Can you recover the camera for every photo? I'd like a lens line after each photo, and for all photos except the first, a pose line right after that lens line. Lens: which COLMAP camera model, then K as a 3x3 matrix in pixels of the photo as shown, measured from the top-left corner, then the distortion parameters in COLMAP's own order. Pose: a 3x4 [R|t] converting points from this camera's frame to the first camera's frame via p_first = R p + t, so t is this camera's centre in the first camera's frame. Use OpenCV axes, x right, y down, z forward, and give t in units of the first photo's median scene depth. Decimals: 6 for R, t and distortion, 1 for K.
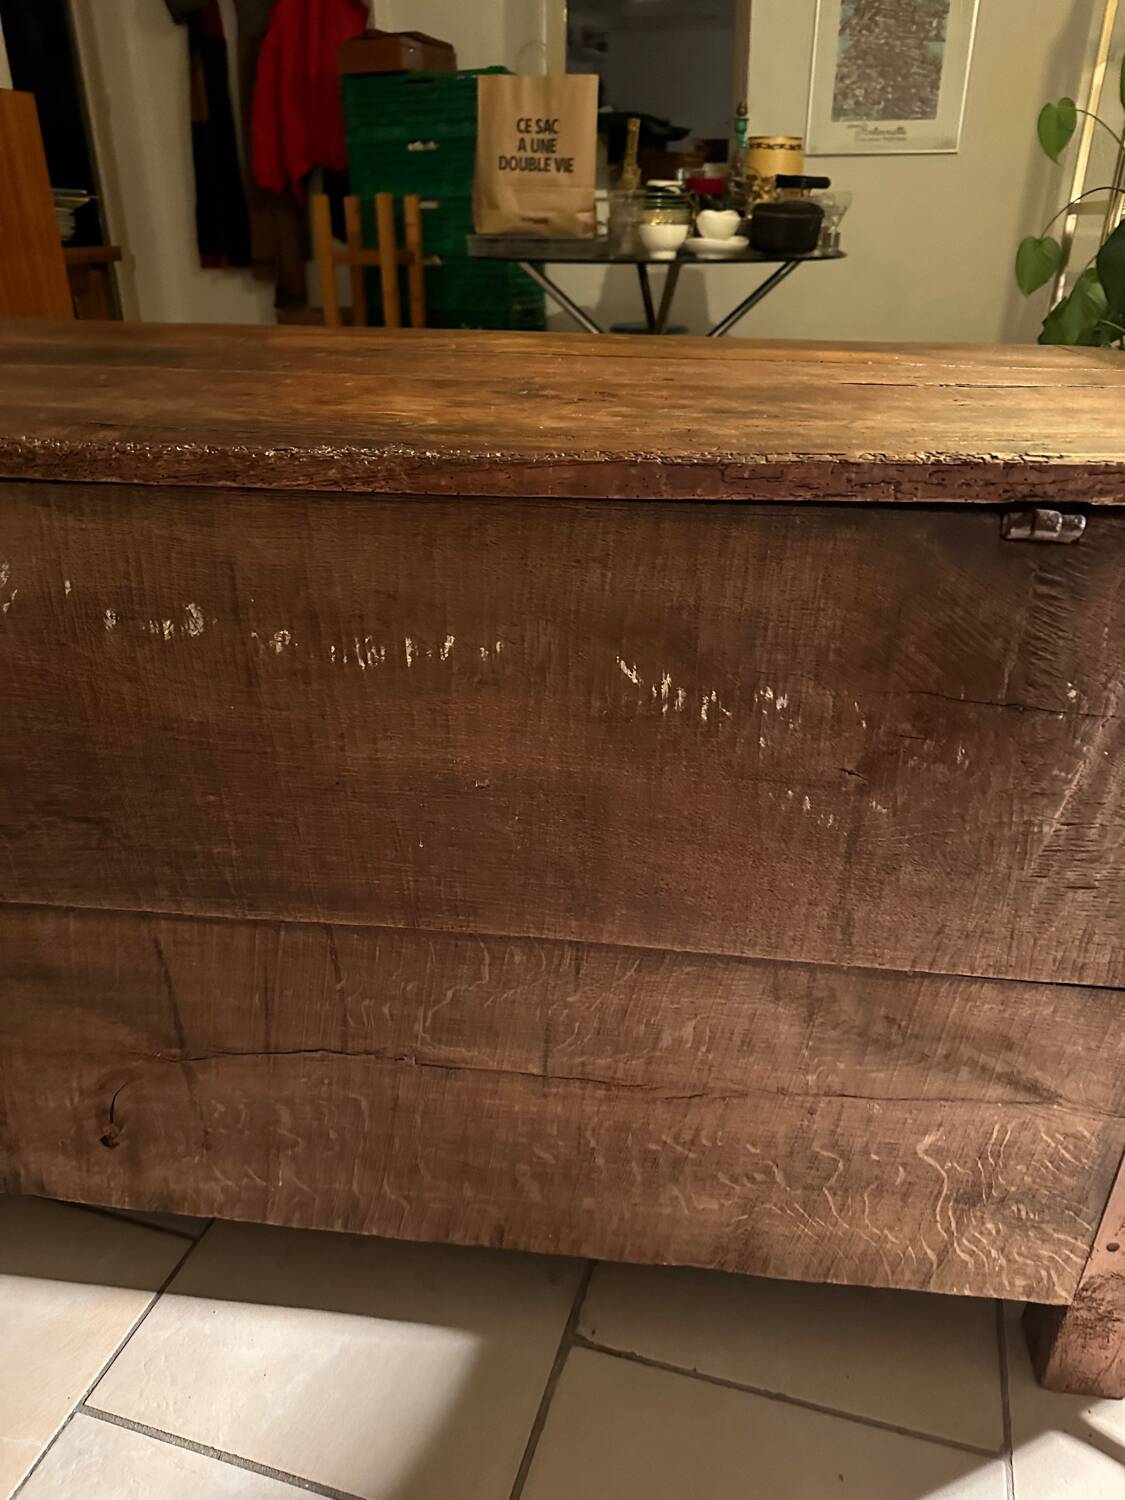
lens RADIAL K [[1048.0, 0, 562.5], [0, 1048.0, 750.0], [0, 0, 1]] dist [0.127081, -0.223725]
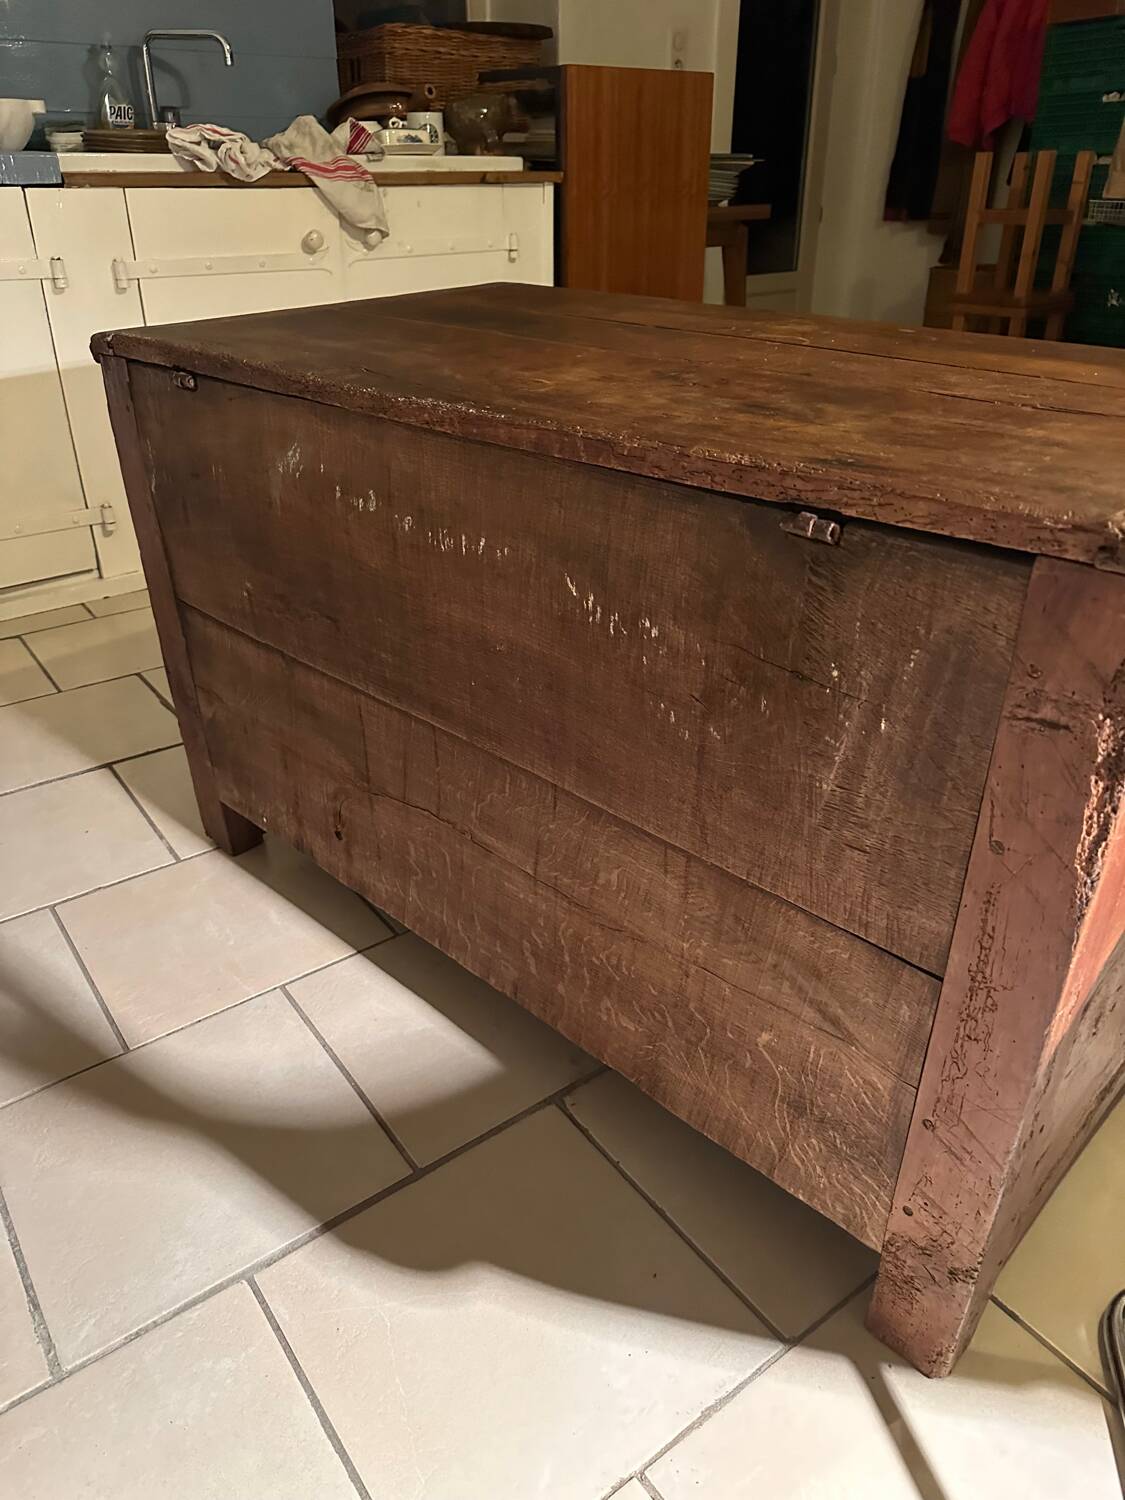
lens RADIAL K [[1022.8, 0, 562.5], [0, 1022.8, 750.0], [0, 0, 1]] dist [0.136091, -0.110510]
pose [[0.800712, 0.285797, -0.526479, 0.793000], [-0.262536, 0.957378, 0.120424, -0.026468], [0.538457, 0.041794, 0.841616, -0.133386]]
